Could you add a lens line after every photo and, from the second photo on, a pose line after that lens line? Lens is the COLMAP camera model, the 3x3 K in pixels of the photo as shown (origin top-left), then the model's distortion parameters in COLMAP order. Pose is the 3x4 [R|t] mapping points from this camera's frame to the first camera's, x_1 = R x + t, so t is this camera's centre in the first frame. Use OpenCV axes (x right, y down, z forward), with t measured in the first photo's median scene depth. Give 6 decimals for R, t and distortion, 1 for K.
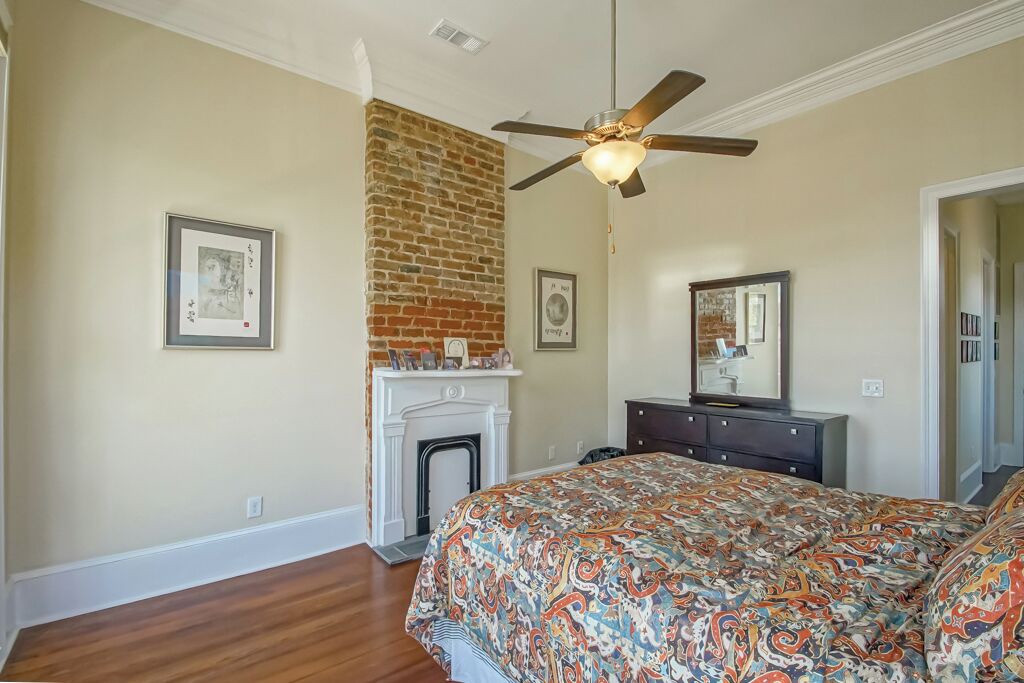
lens RADIAL K [[472.2, 0, 508.0], [0, 472.2, 348.9], [0, 0, 1]] dist [0.001471, 0.000187]
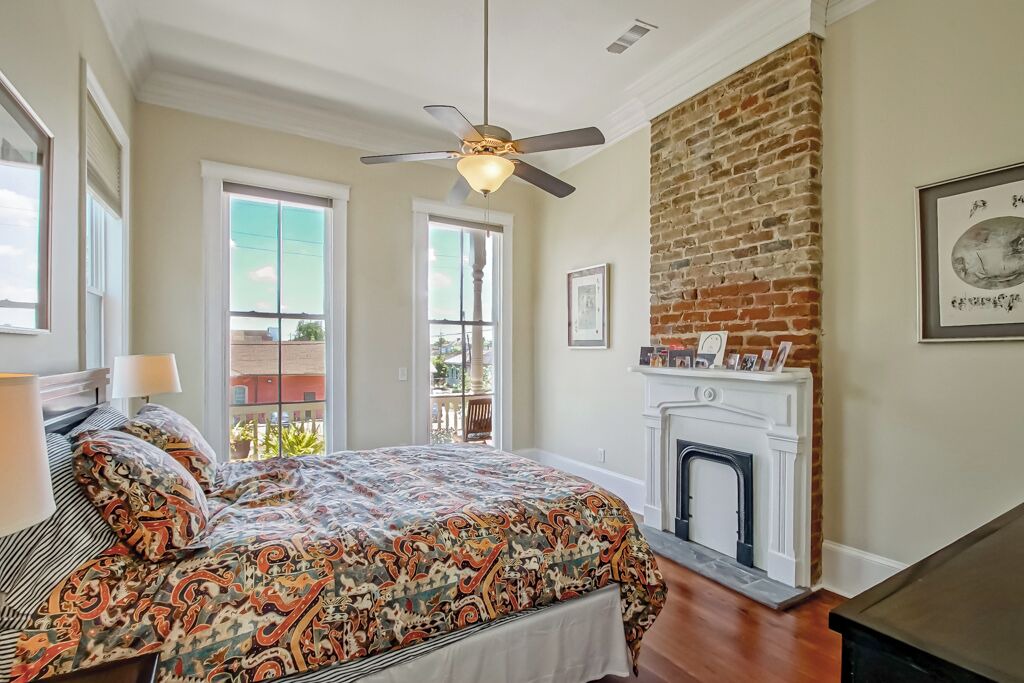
lens RADIAL K [[472.2, 0, 508.0], [0, 472.2, 348.9], [0, 0, 1]] dist [0.001471, 0.000187]
pose [[-0.134210, -0.005888, -0.990935, 0.788514], [0.014619, 0.999862, -0.007921, 0.009045], [0.990845, -0.015550, -0.134105, 0.746324]]
